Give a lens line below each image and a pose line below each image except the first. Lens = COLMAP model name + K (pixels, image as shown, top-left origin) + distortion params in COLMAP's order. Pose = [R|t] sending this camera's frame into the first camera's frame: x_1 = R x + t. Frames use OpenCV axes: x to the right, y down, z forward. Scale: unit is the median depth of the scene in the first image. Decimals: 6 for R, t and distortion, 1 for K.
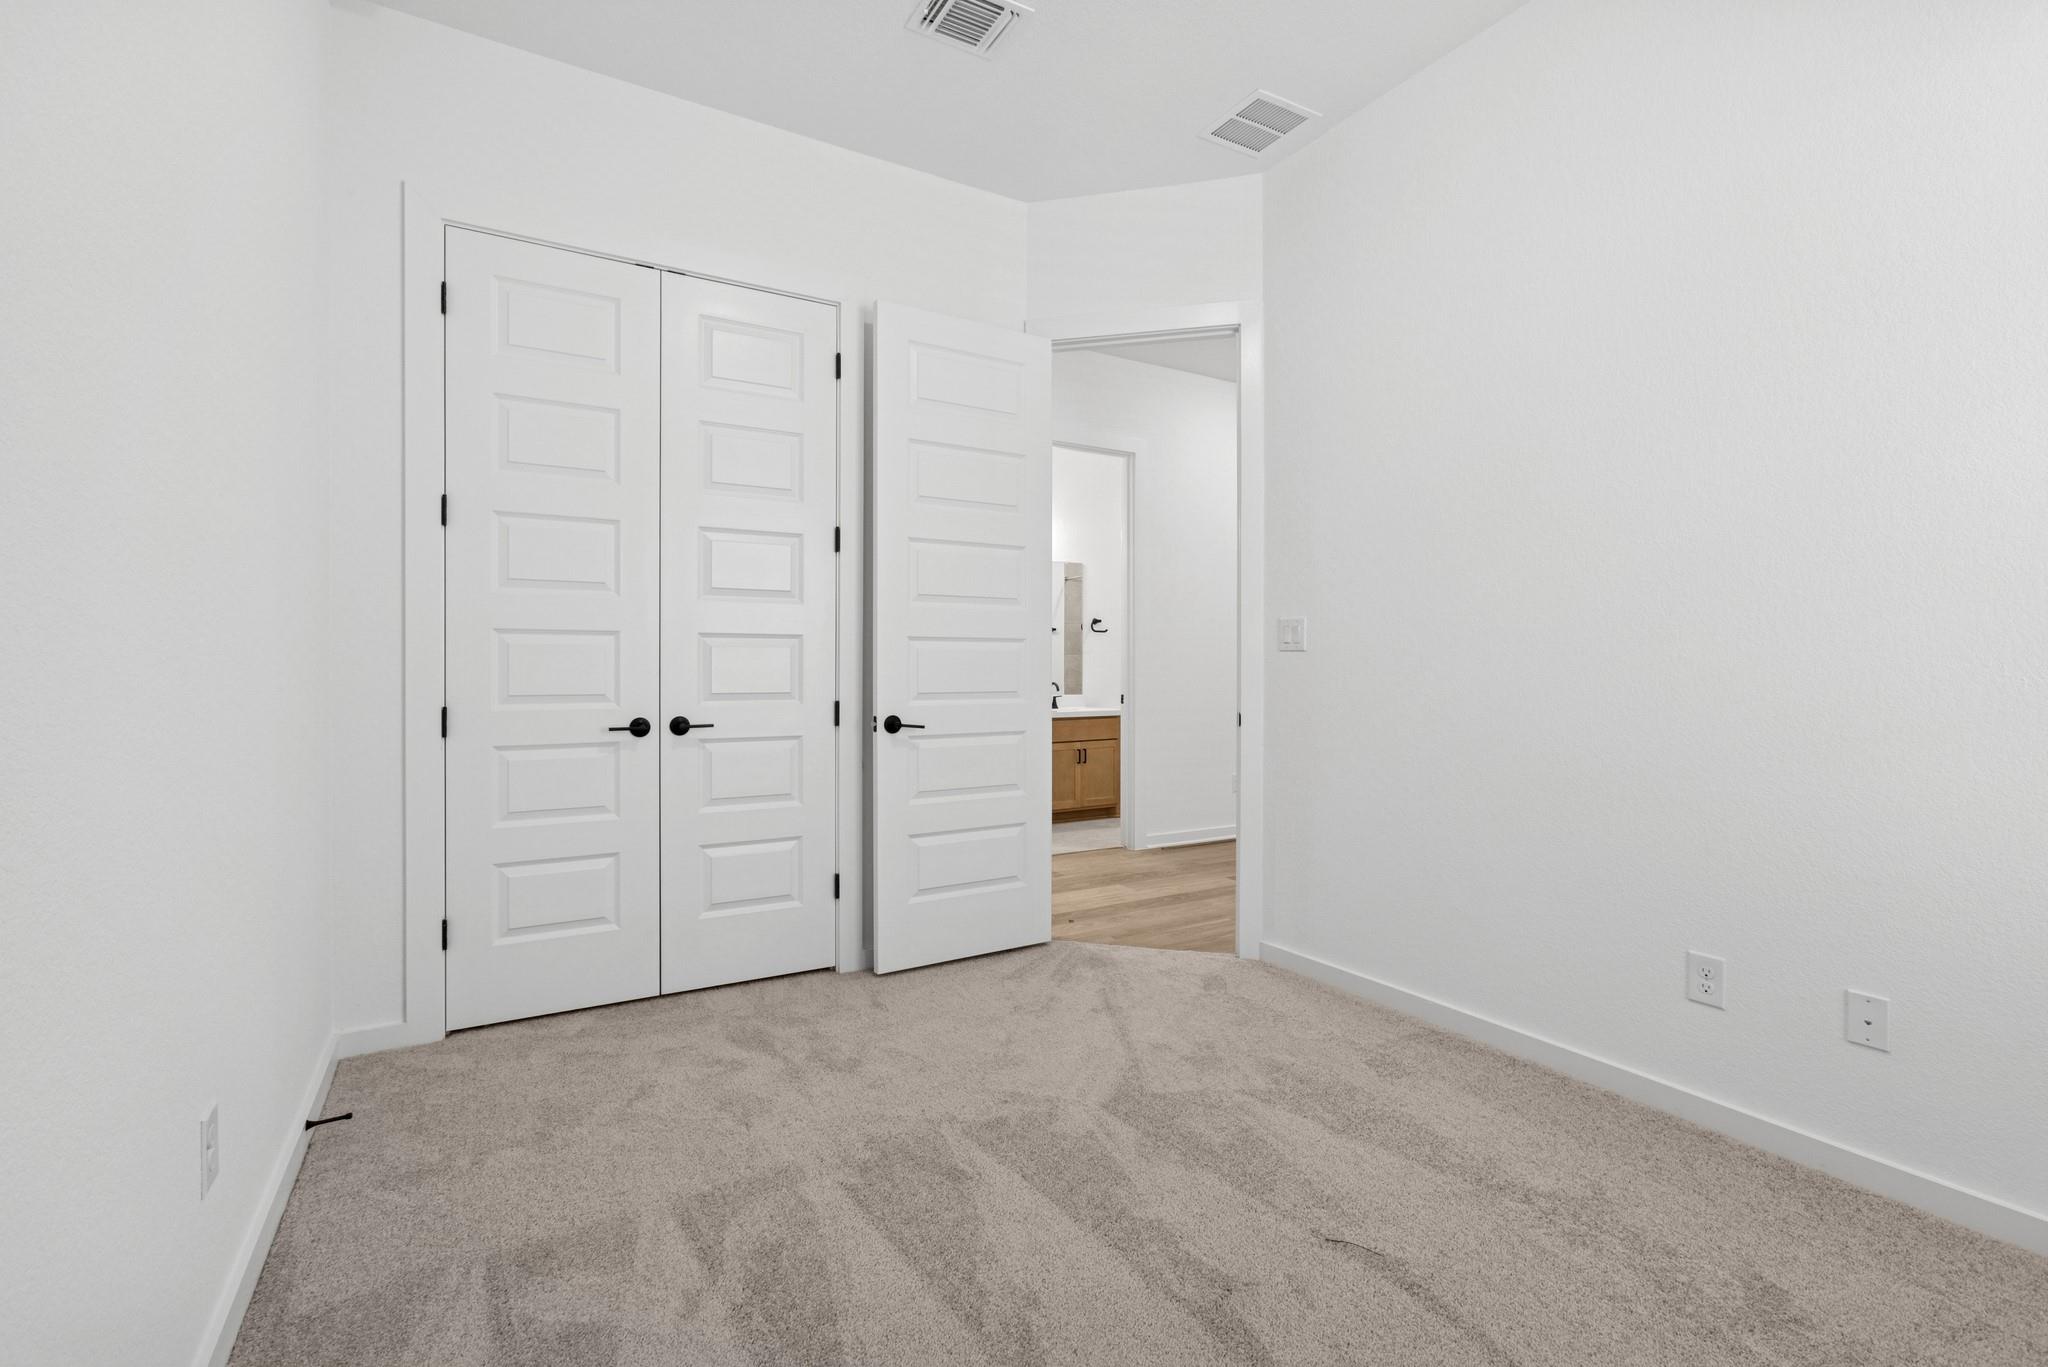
lens RADIAL K [[909.0, 0, 1010.3], [0, 909.0, 684.5], [0, 0, 1]] dist [-0.020805, 0.016981]
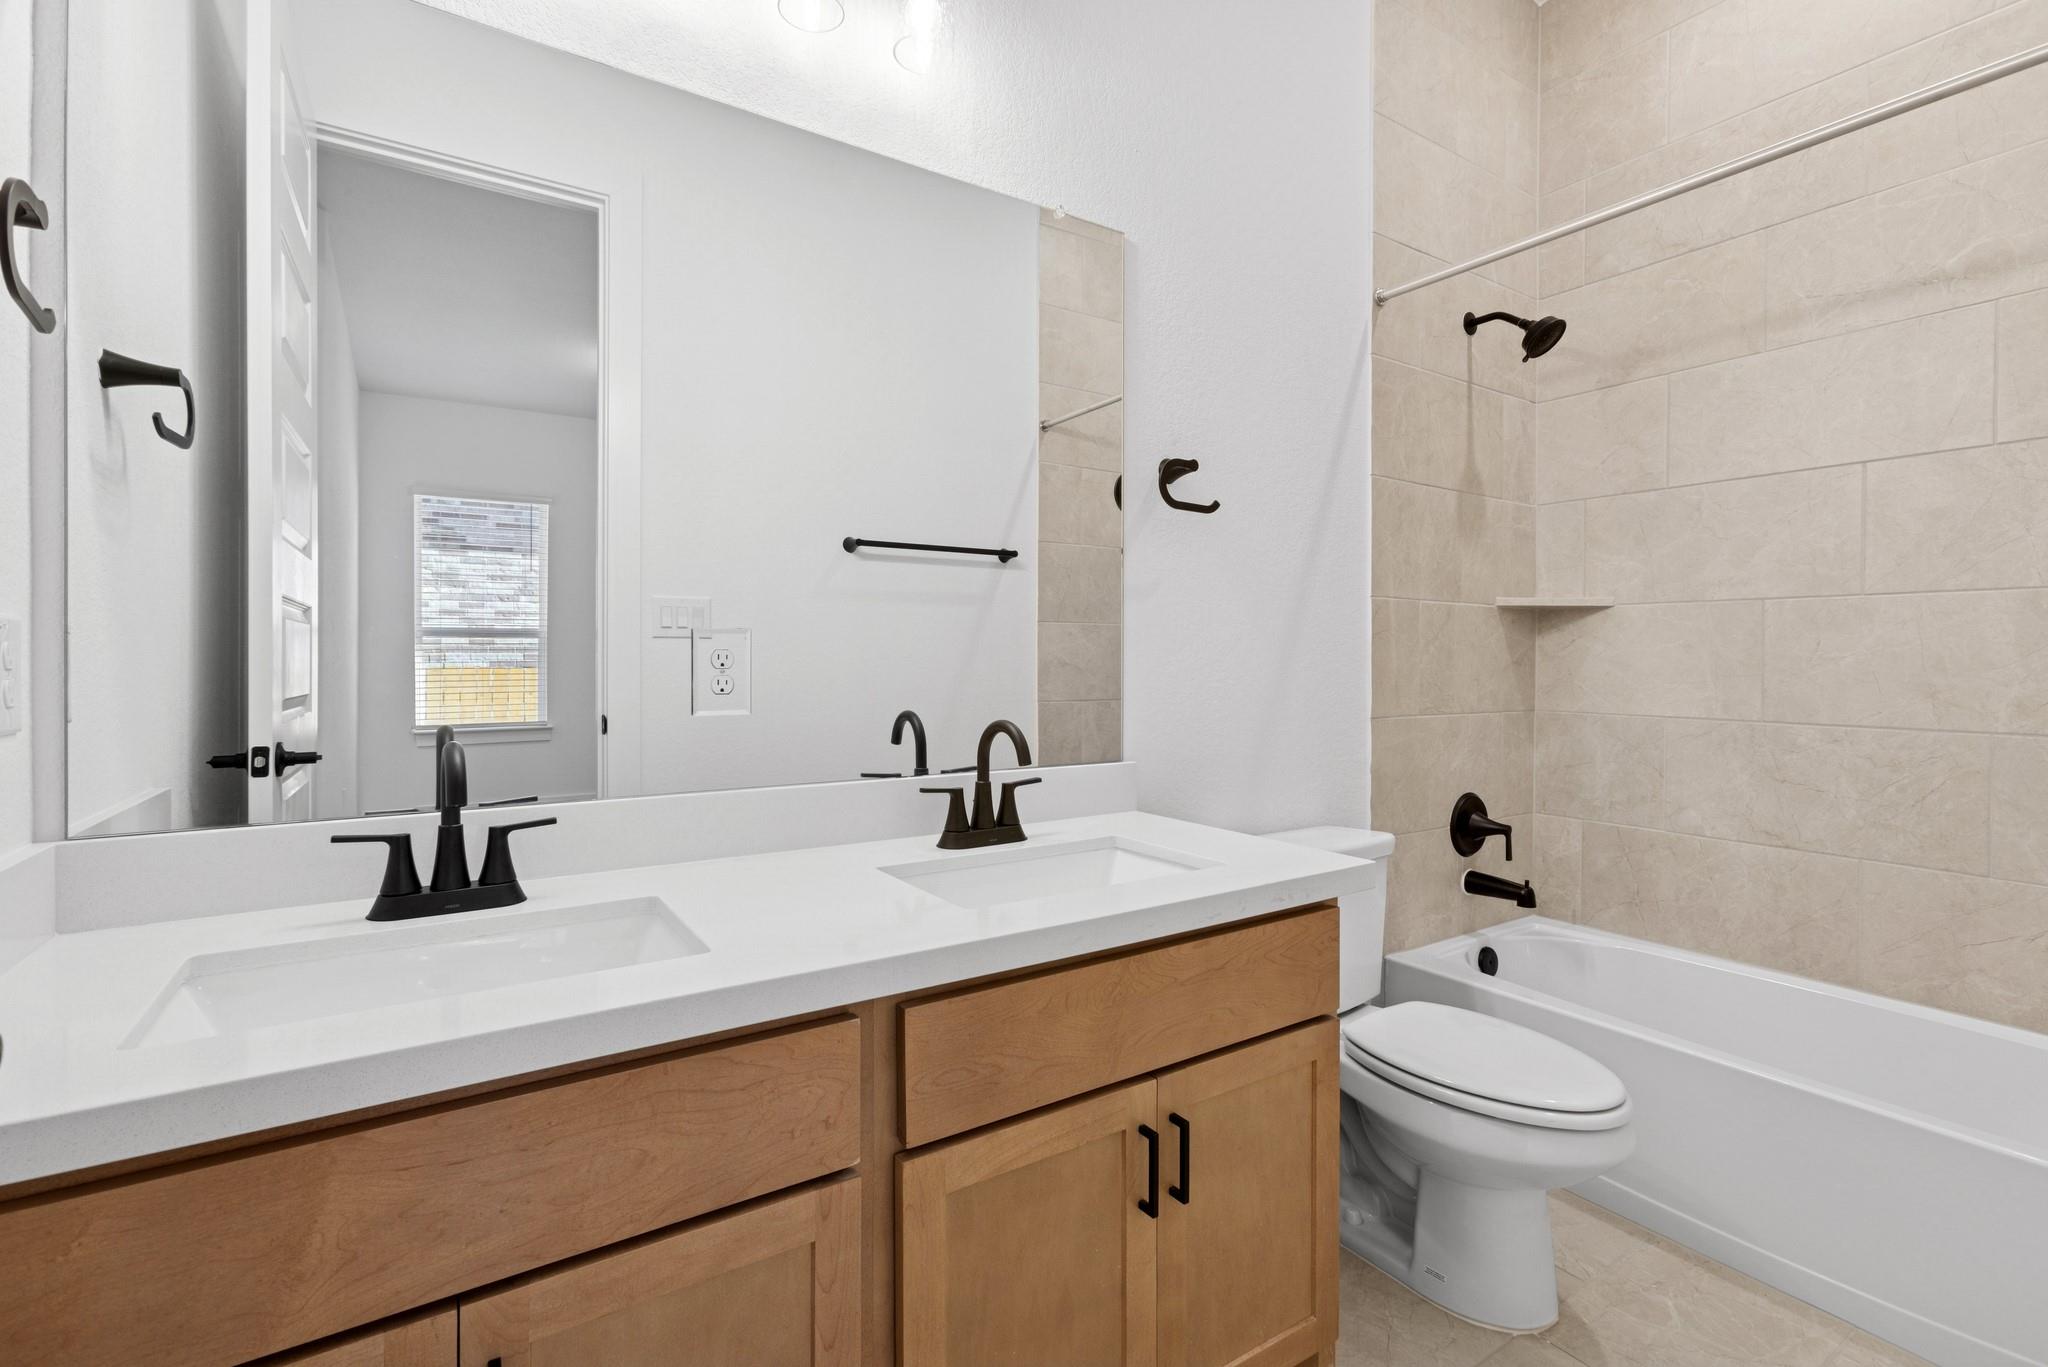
lens RADIAL K [[909.0, 0, 1010.3], [0, 909.0, 684.5], [0, 0, 1]] dist [-0.020805, 0.016981]
pose [[0.999168, -0.002114, 0.040733, 0.038759], [0.001677, 0.999941, 0.010765, -0.013285], [-0.040753, -0.010688, 0.999112, 0.753408]]
